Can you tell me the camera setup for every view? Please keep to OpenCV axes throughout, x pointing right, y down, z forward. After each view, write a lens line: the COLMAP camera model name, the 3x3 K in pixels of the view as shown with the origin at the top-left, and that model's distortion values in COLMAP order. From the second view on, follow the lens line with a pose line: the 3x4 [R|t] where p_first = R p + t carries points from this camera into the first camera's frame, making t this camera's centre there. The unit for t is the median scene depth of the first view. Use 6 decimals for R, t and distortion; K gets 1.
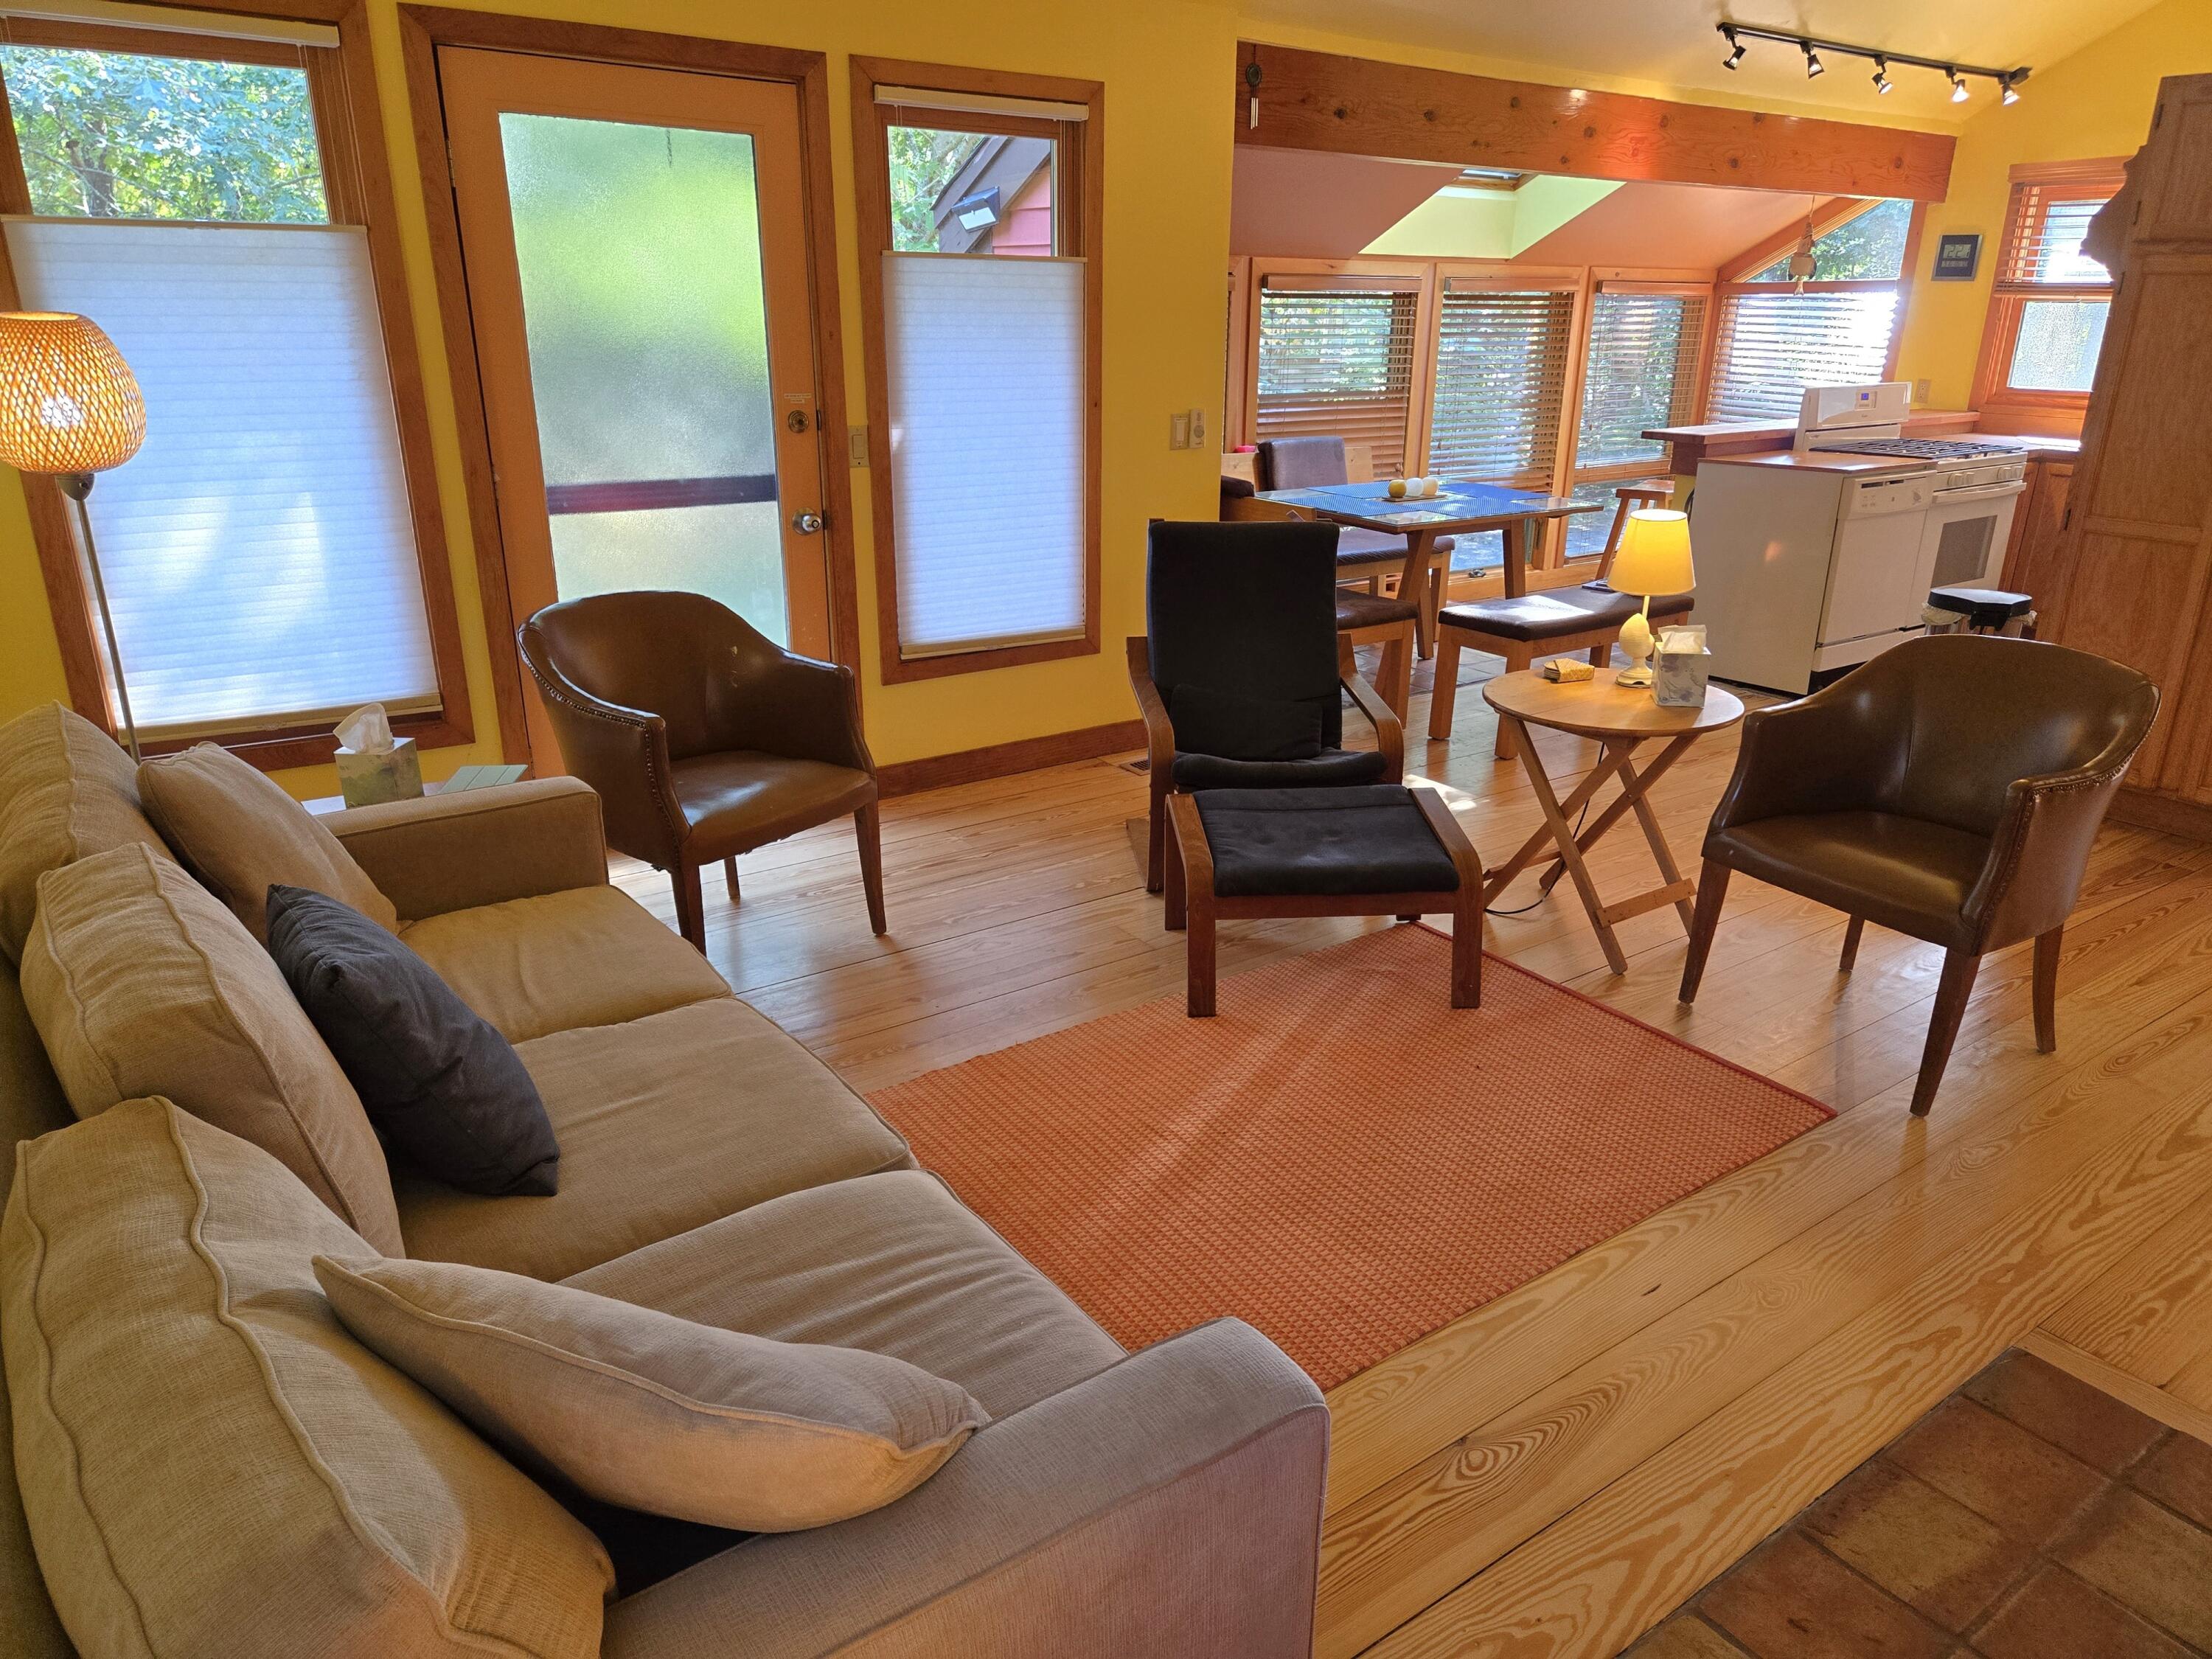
lens RADIAL K [[1469.1, 0, 1117.2], [0, 1469.1, 825.7], [0, 0, 1]] dist [0.079661, -0.064532]
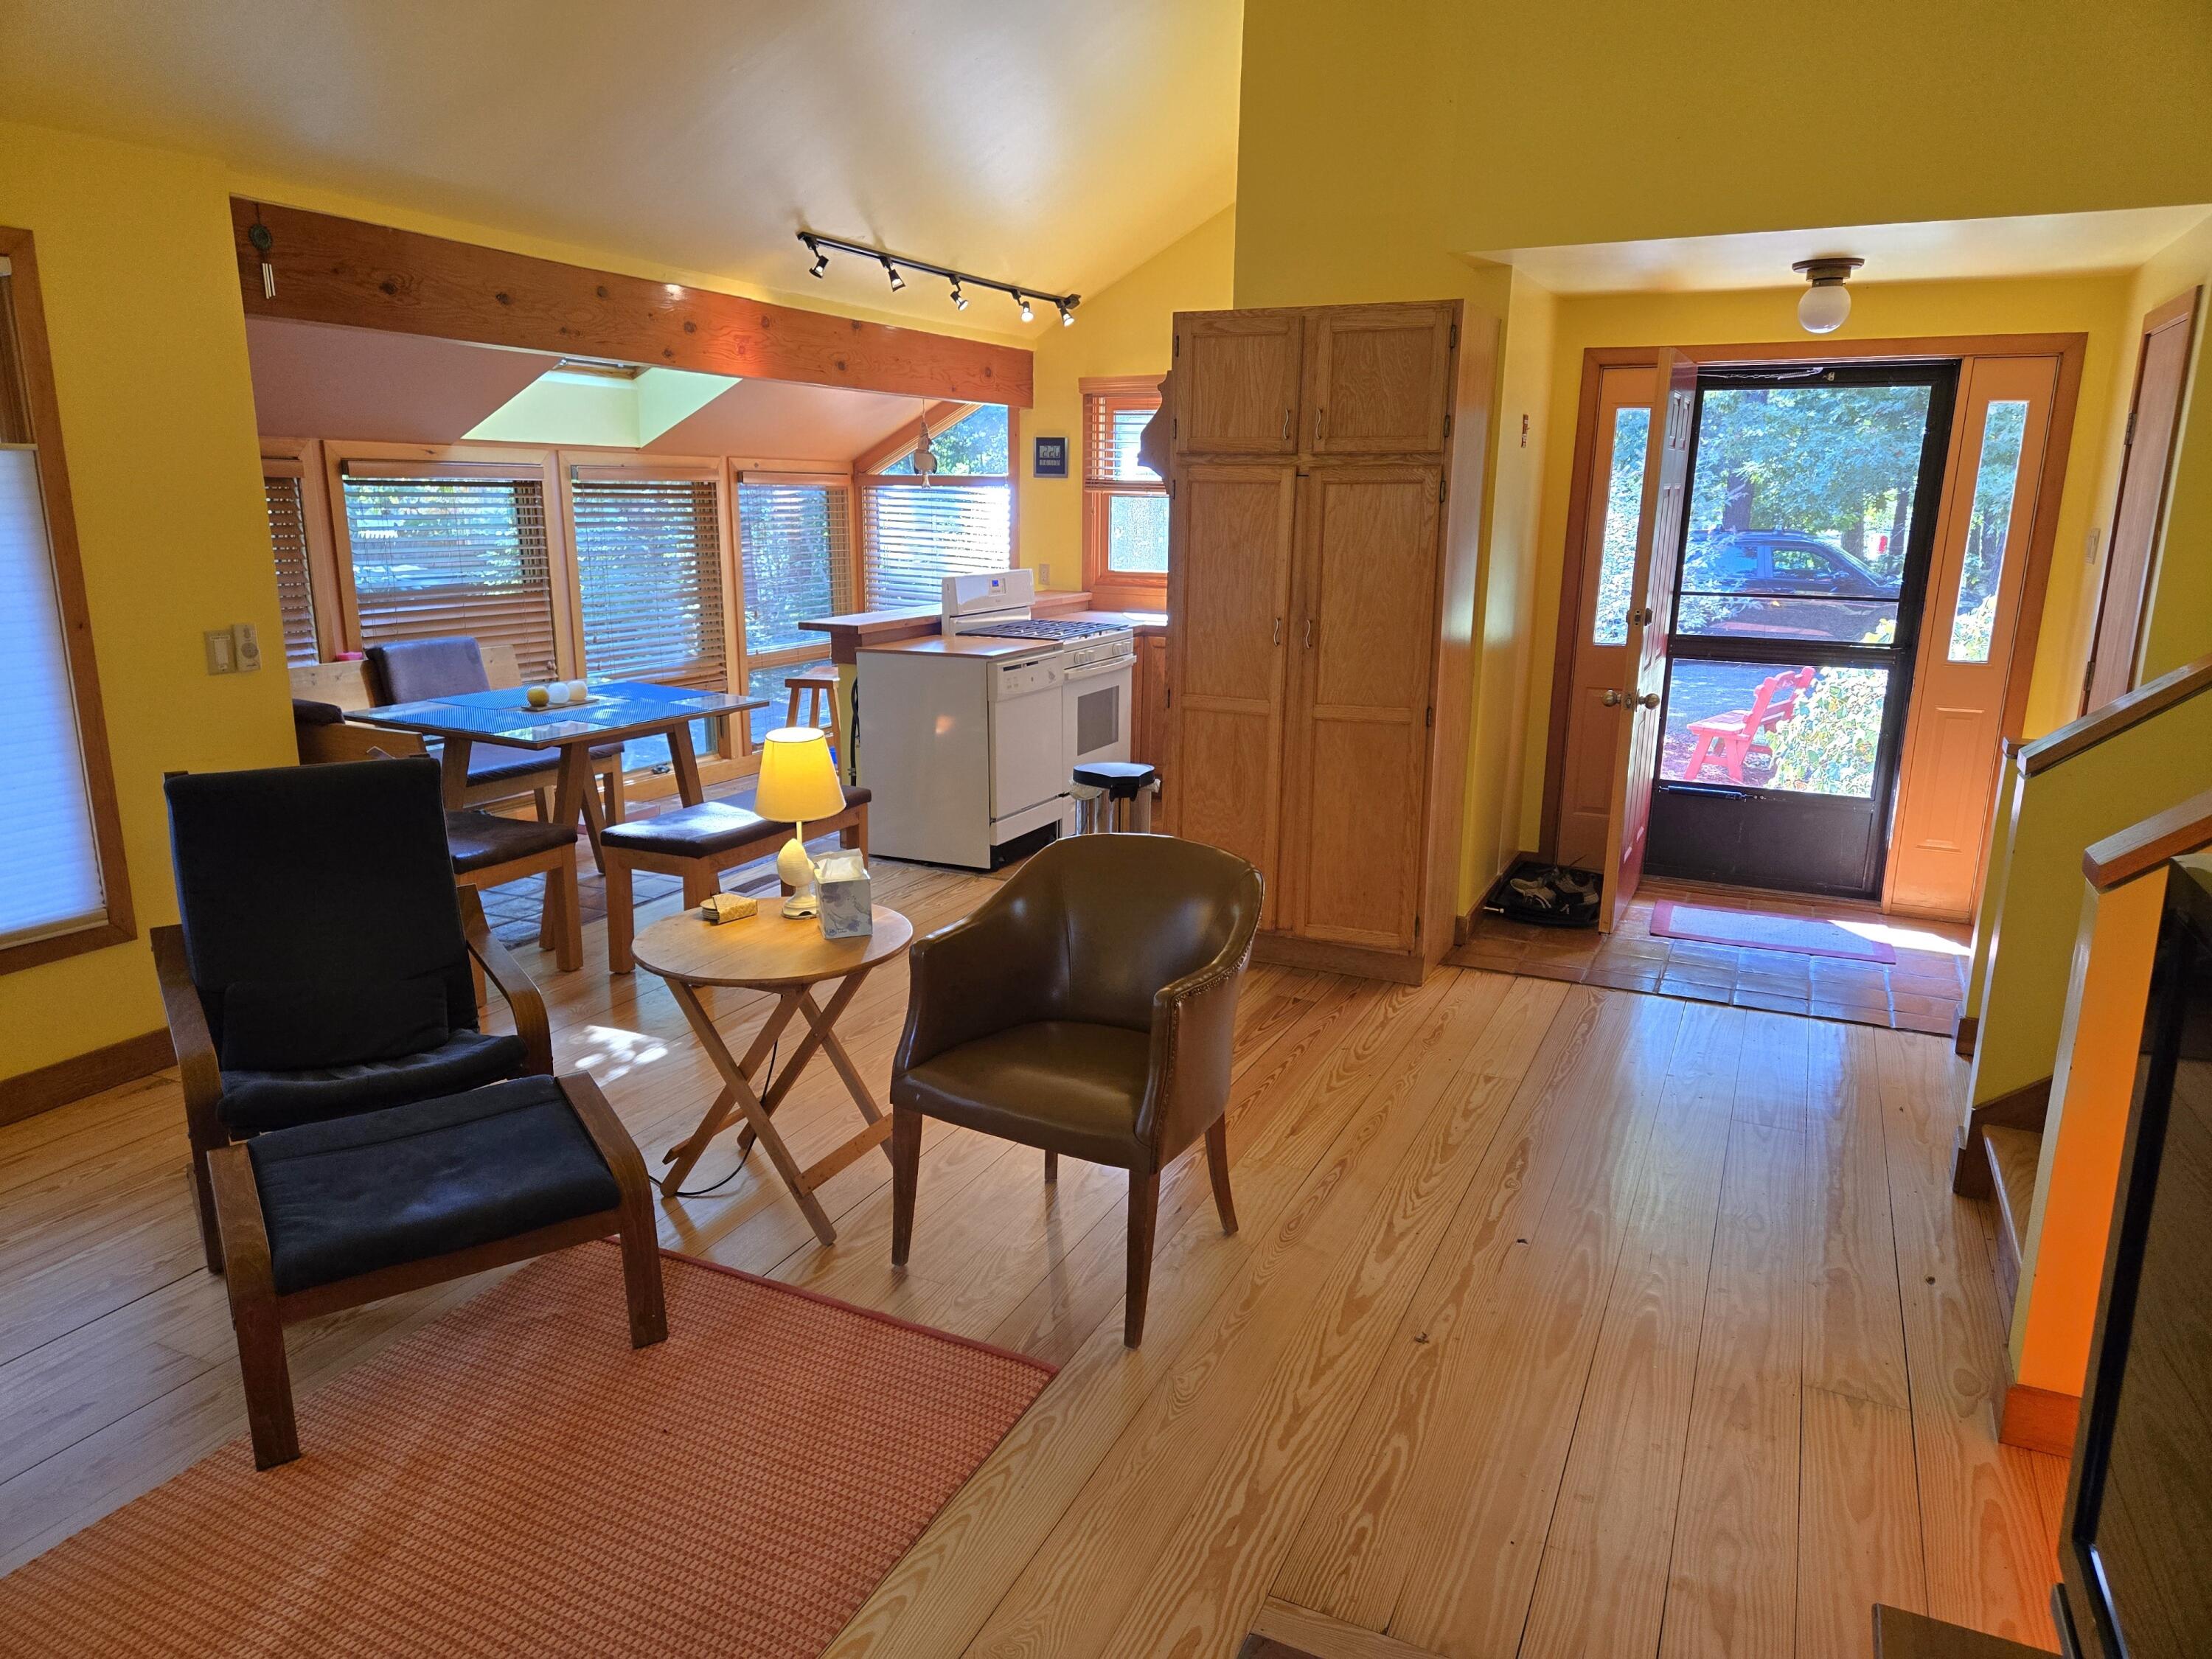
lens RADIAL K [[1469.1, 0, 1104.0], [0, 1469.1, 839.3], [0, 0, 1]] dist [0.079661, -0.064532]
pose [[0.874330, -0.115223, 0.471456, 0.066450], [0.161091, 0.985236, -0.057957, -0.043541], [-0.457817, 0.126621, 0.879983, 0.081639]]
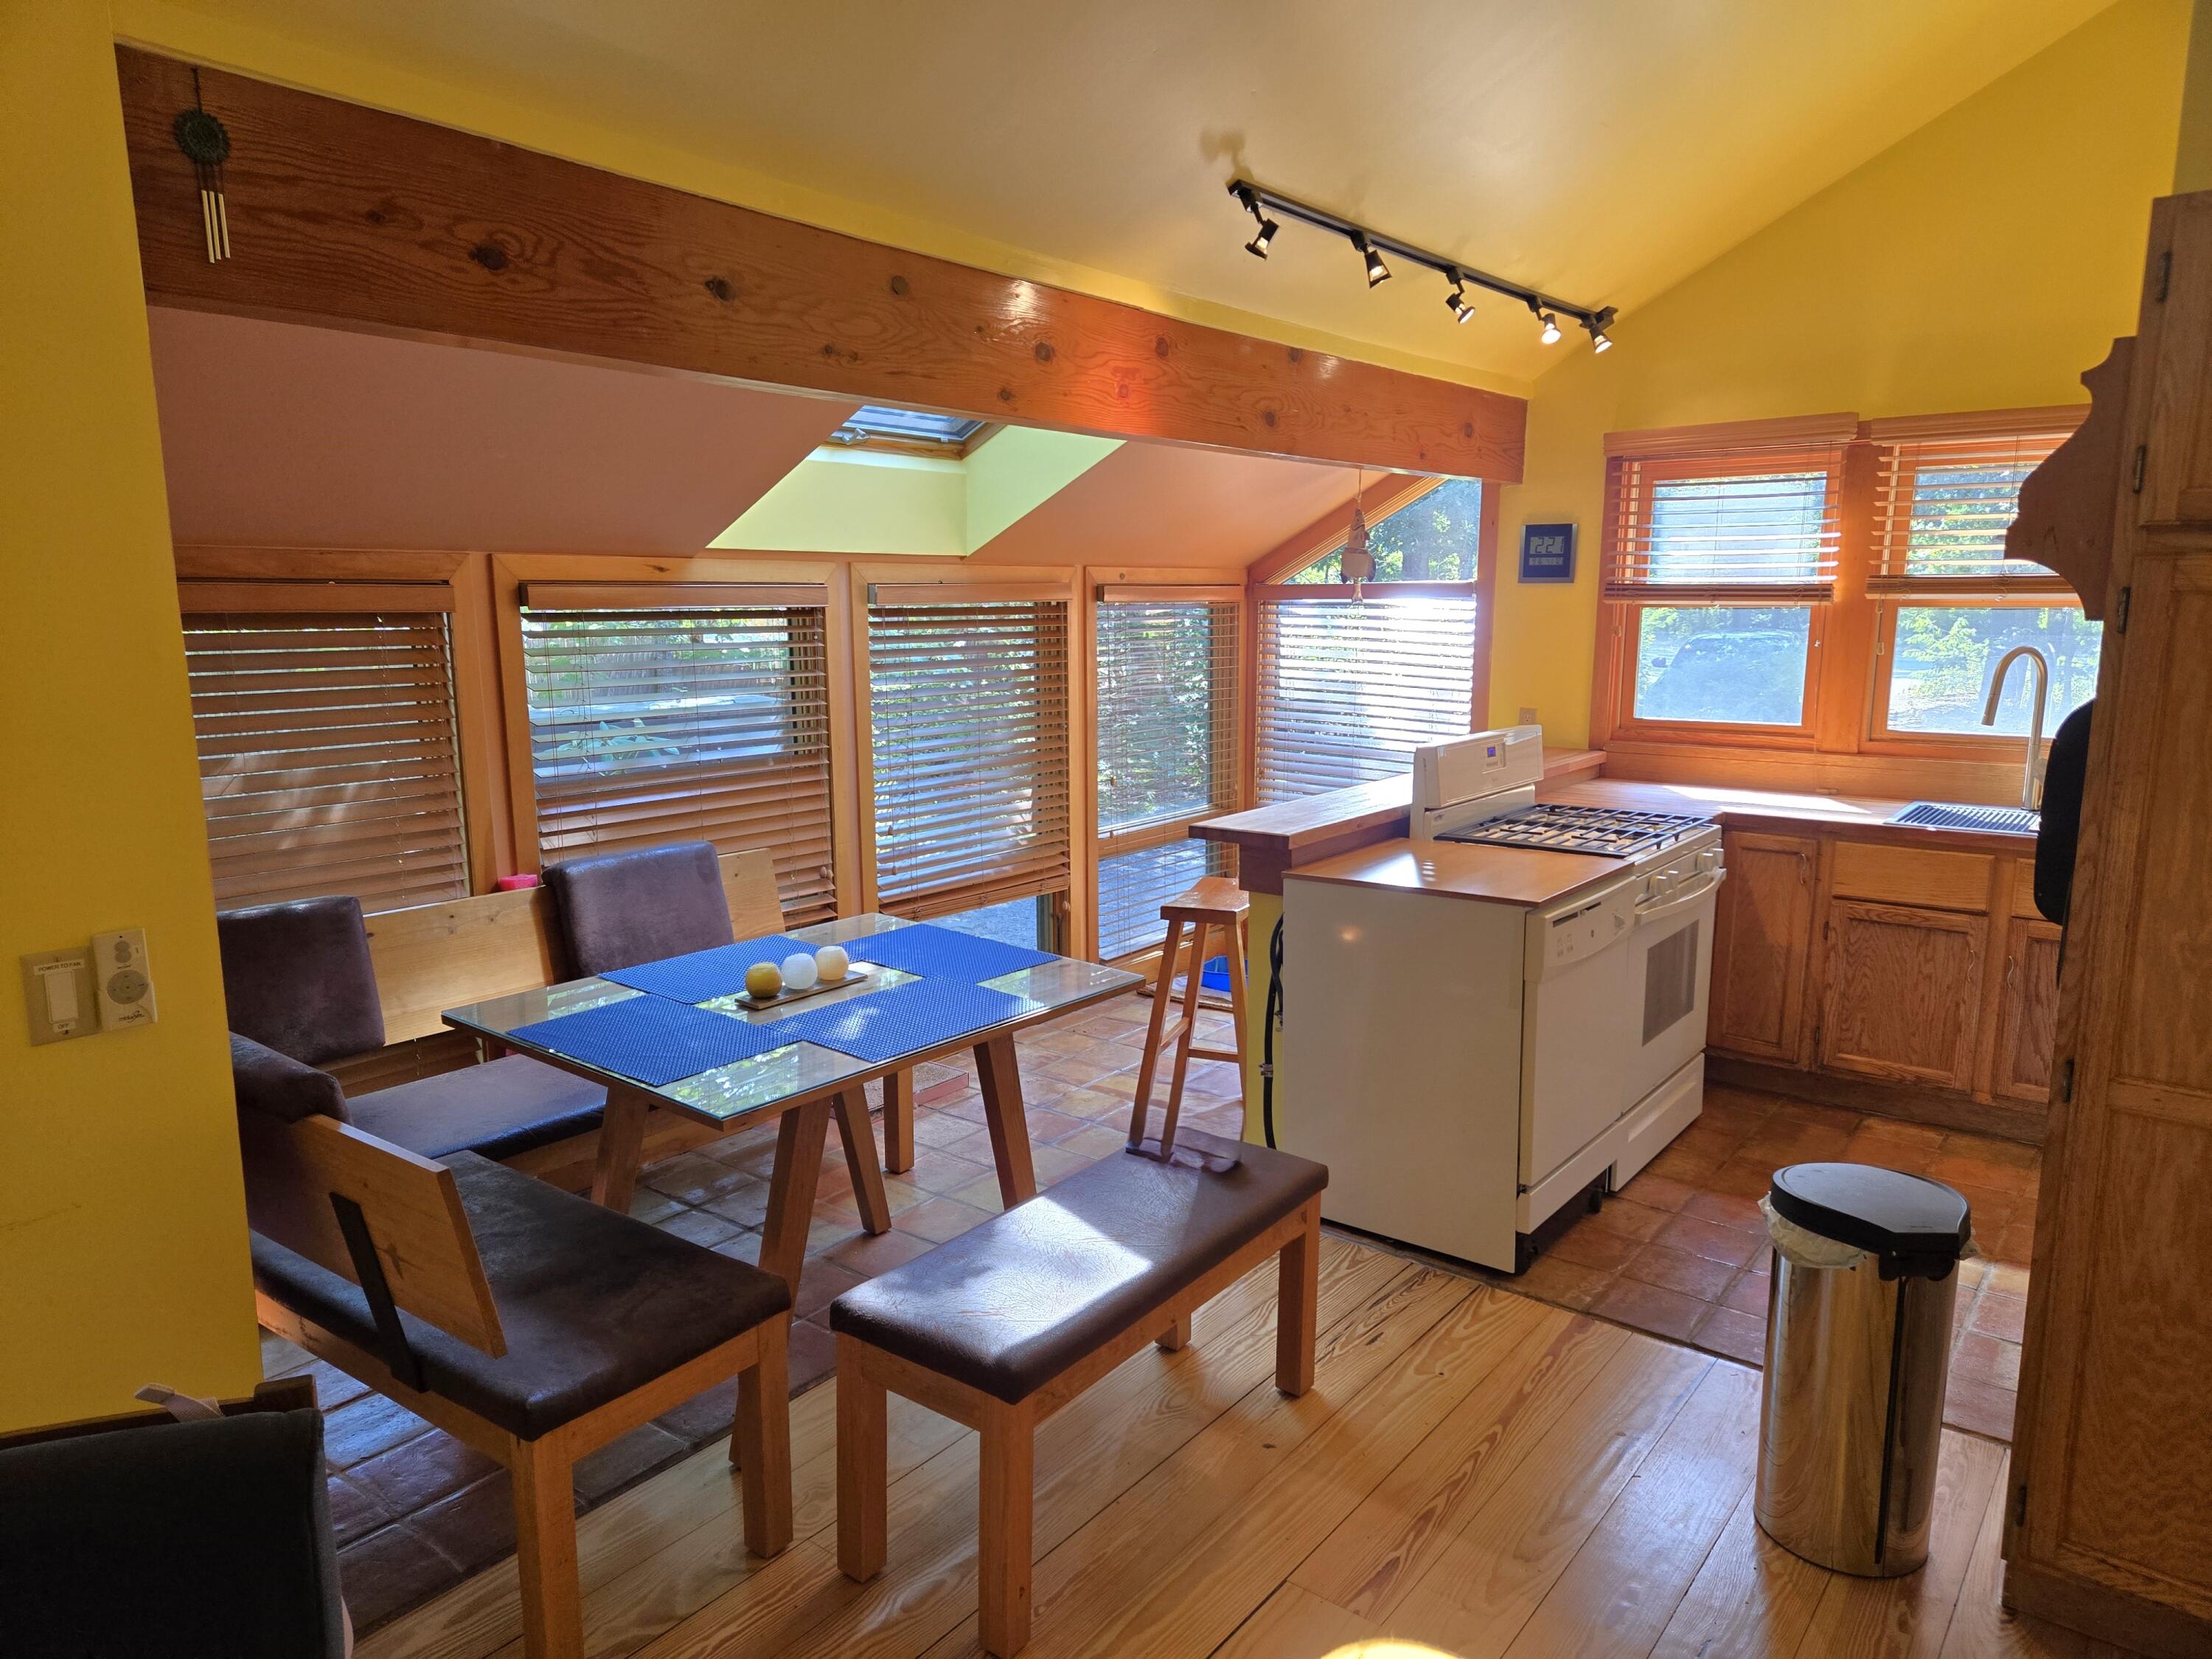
lens RADIAL K [[1469.1, 0, 1098.0], [0, 1469.1, 847.1], [0, 0, 1]] dist [0.079661, -0.064532]
pose [[0.959431, -0.064368, 0.274498, 0.193546], [0.108502, 0.982903, -0.148755, -0.219189], [-0.260230, 0.172504, 0.950012, 0.563047]]
